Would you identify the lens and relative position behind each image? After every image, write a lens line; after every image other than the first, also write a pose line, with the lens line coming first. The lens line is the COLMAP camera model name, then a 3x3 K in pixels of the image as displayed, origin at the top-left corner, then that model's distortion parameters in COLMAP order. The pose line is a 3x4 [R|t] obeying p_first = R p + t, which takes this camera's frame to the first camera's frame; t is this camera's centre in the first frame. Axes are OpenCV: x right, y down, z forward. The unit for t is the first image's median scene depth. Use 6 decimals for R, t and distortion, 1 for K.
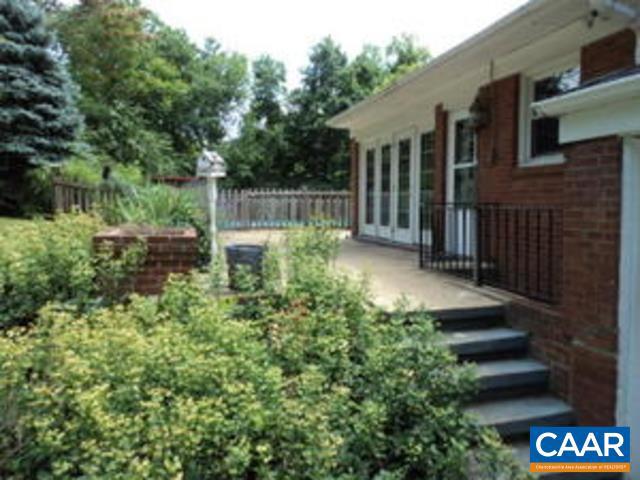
lens RADIAL K [[536.7, 0, 319.8], [0, 536.7, 239.9], [0, 0, 1]] dist [0.039344, 0.000438]
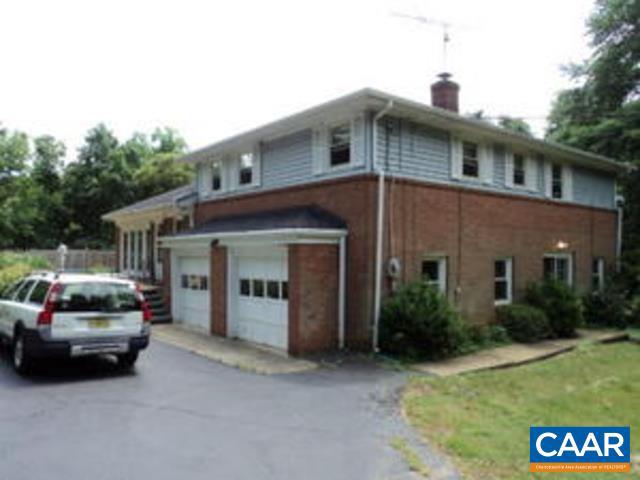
lens RADIAL K [[536.7, 0, 321.4], [0, 536.7, 243.9], [0, 0, 1]] dist [0.039344, 0.000438]
pose [[0.917875, 0.021880, 0.396266, -0.009388], [0.013120, 0.996260, -0.085400, 0.017473], [-0.396653, 0.083586, 0.914155, -0.340986]]
